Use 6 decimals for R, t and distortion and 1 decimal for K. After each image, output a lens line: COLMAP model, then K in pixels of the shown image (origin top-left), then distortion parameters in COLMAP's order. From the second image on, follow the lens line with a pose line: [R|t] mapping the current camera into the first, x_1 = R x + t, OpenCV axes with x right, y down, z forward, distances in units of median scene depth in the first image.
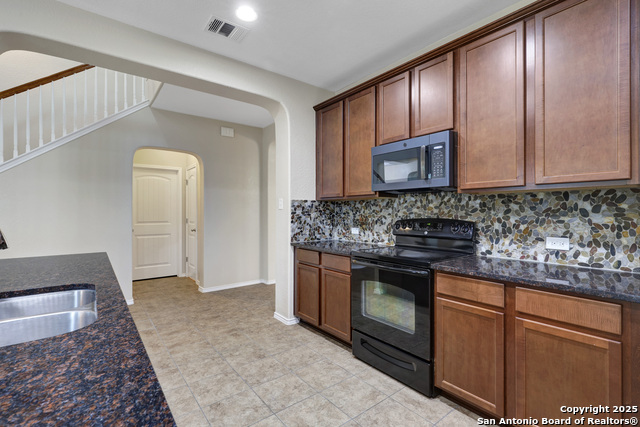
lens RADIAL K [[292.9, 0, 329.0], [0, 292.9, 214.6], [0, 0, 1]] dist [-0.000427, 0.000798]
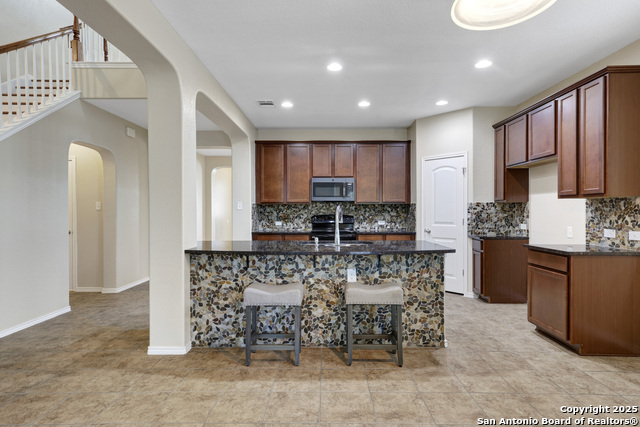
lens RADIAL K [[329.9, 0, 321.2], [0, 329.9, 213.0], [0, 0, 1]] dist [0.017245, -0.000249]
pose [[0.640629, -0.001982, 0.767848, -1.651901], [0.006482, 0.999975, -0.002827, 0.008373], [-0.767823, 0.006789, 0.640626, -0.483902]]
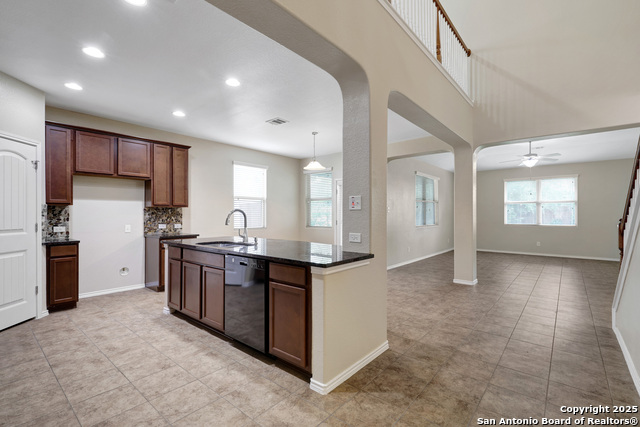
lens RADIAL K [[292.9, 0, 325.9], [0, 292.9, 214.8], [0, 0, 1]] dist [-0.000427, 0.000798]
pose [[-0.980072, 0.003119, -0.198619, -0.649134], [0.001051, 0.999944, 0.010515, -0.014030], [0.198641, 0.010096, -0.980020, 1.881962]]
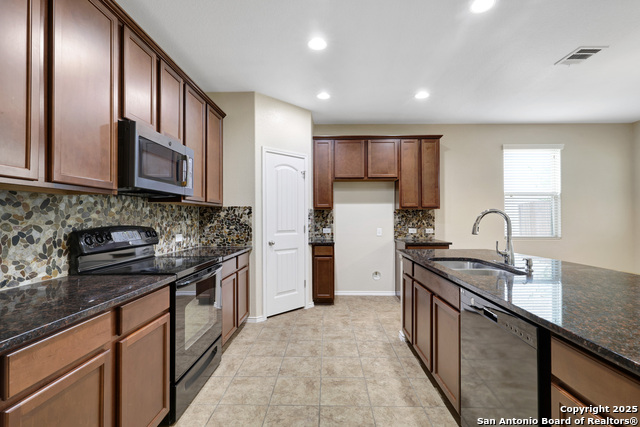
lens RADIAL K [[292.9, 0, 320.5], [0, 292.9, 213.6], [0, 0, 1]] dist [-0.000427, 0.000798]
pose [[-0.765213, 0.011052, 0.643682, -0.676934], [0.008315, 0.999939, -0.007284, -0.012099], [-0.643723, -0.000221, -0.765258, 1.390043]]
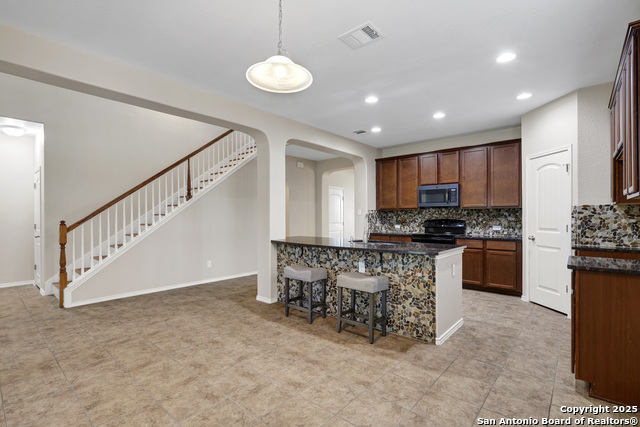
lens RADIAL K [[296.6, 0, 323.0], [0, 296.6, 215.9], [0, 0, 1]] dist [0.004031, -0.000176]
pose [[0.984227, -0.000039, 0.176911, -1.036710], [0.002078, 0.999933, -0.011344, 0.012894], [-0.176899, 0.011533, 0.984161, -1.141651]]
